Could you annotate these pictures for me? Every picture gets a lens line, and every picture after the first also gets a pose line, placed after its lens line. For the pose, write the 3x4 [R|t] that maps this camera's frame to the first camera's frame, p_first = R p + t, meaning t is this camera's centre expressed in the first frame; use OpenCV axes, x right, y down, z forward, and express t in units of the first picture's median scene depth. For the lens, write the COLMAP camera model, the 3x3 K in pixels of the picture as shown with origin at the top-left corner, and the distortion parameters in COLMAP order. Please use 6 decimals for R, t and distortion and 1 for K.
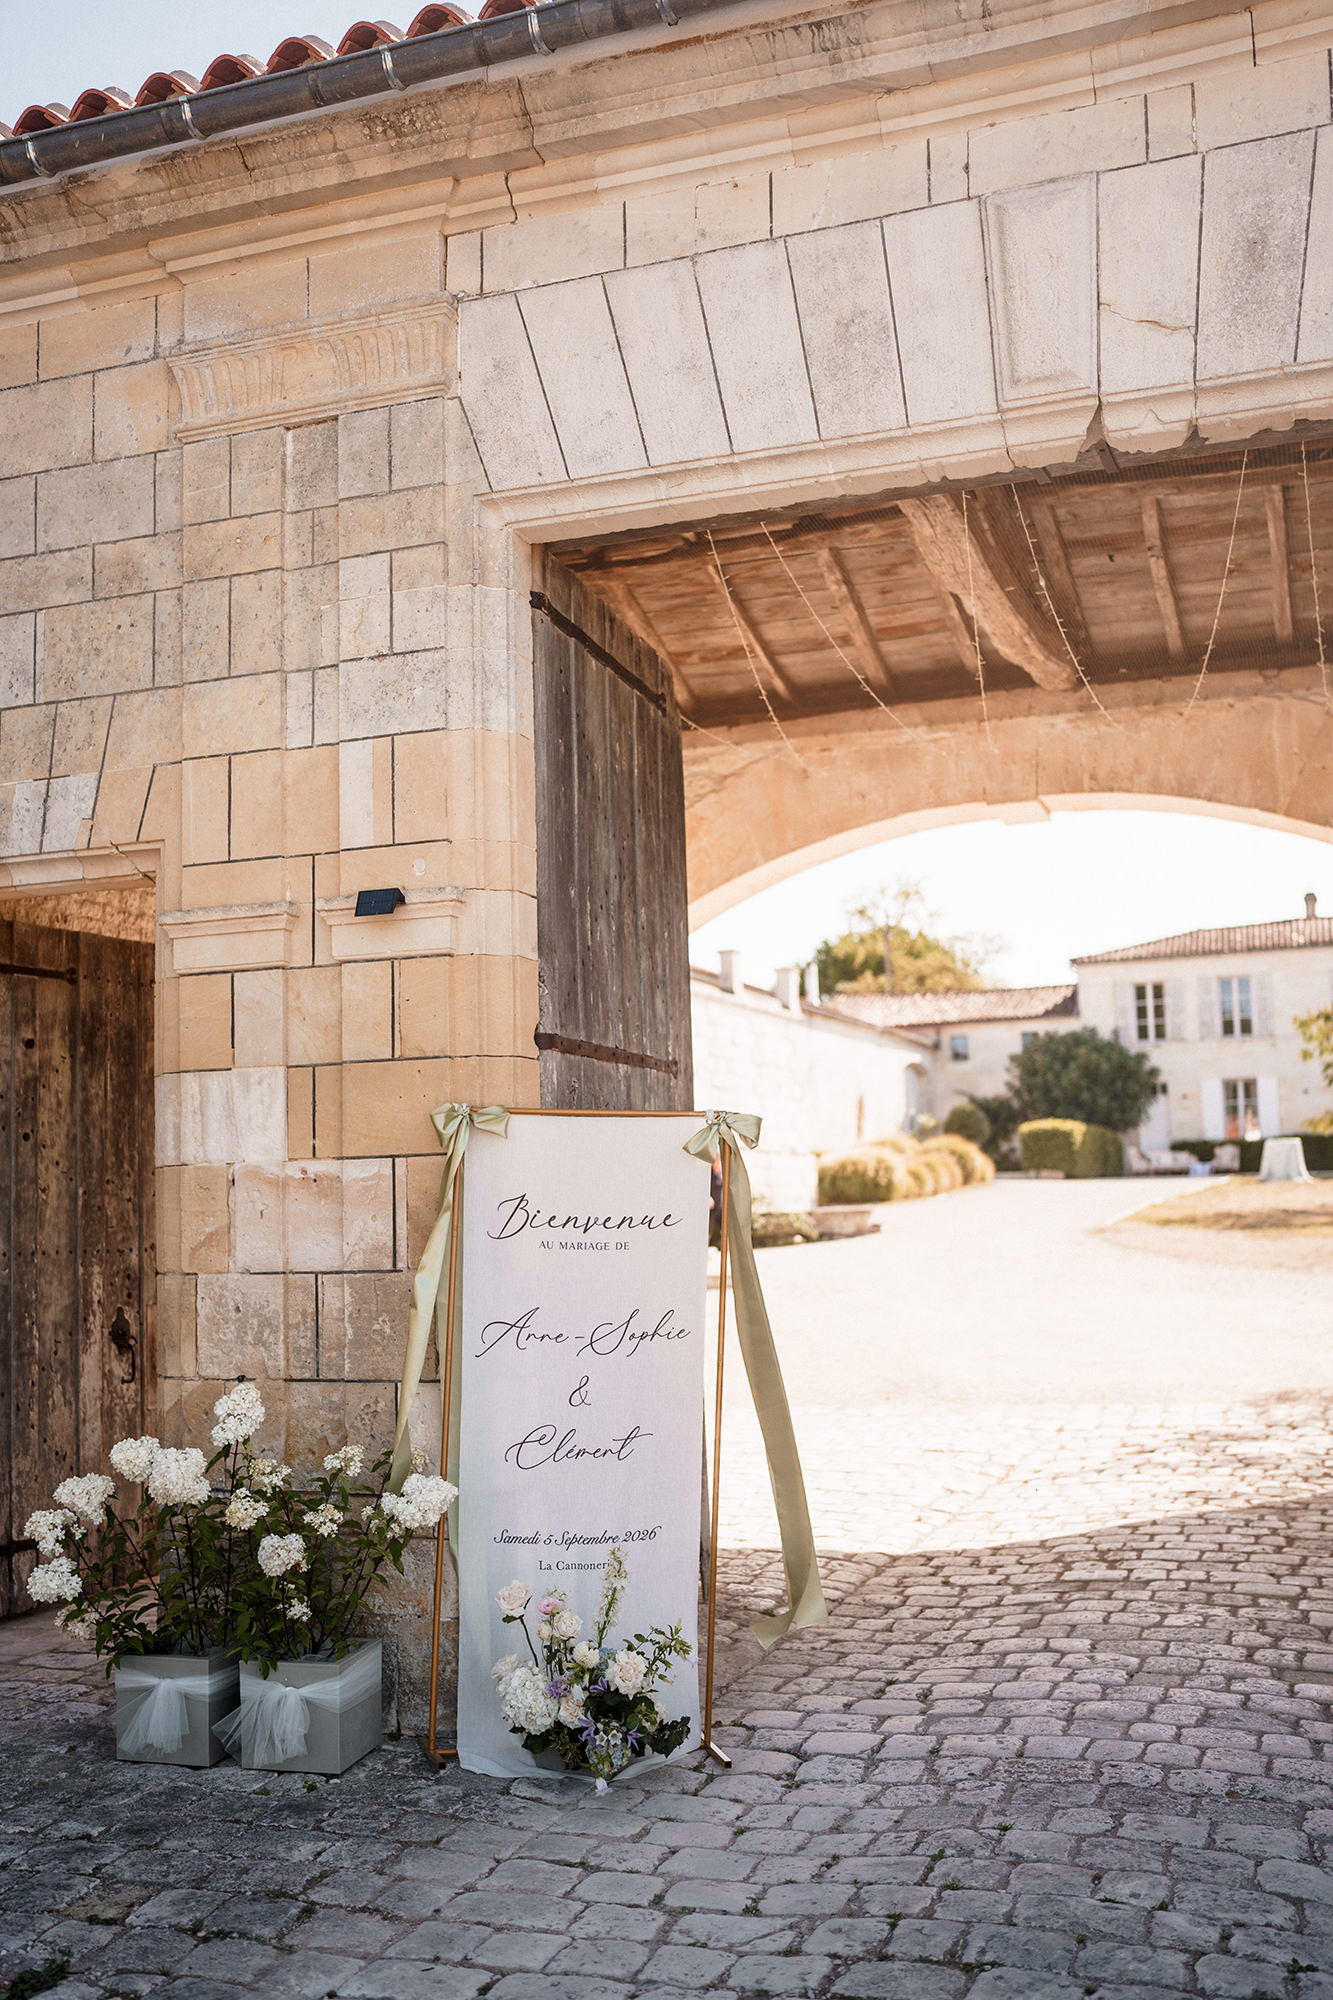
lens RADIAL K [[1977.5, 0, 671.0], [0, 1977.5, 1070.5], [0, 0, 1]] dist [-0.059588, 0.181973]
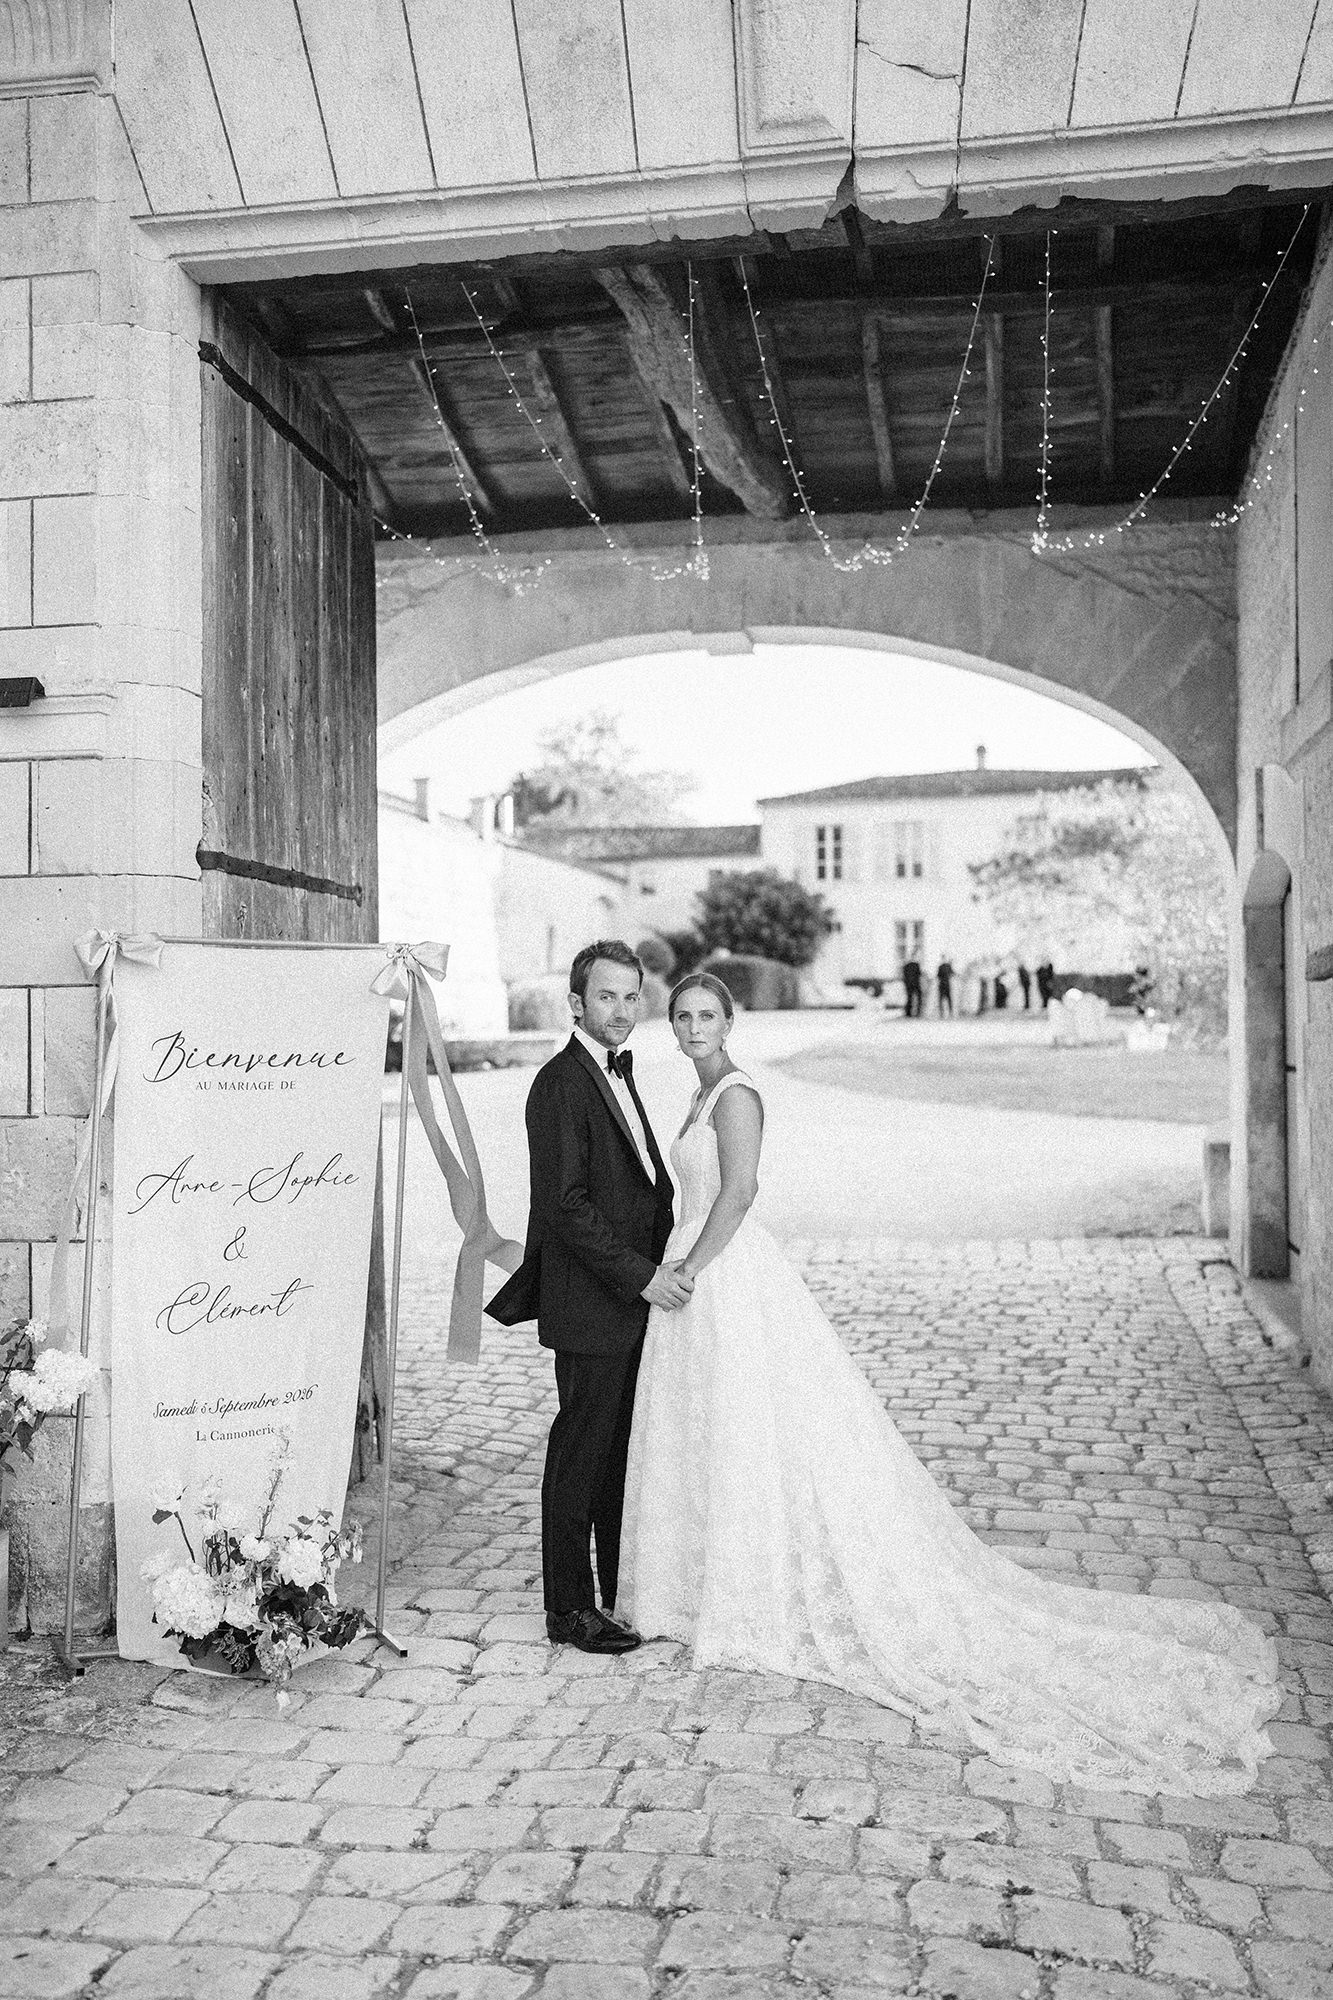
lens RADIAL K [[1927.2, 0, 631.2], [0, 1927.2, 996.2], [0, 0, 1]] dist [-0.065358, 0.177752]
pose [[0.990208, 0.021002, 0.138008, 0.006014], [-0.027807, 0.998481, 0.047564, -0.000136], [-0.136799, -0.050936, 0.989288, 0.111810]]
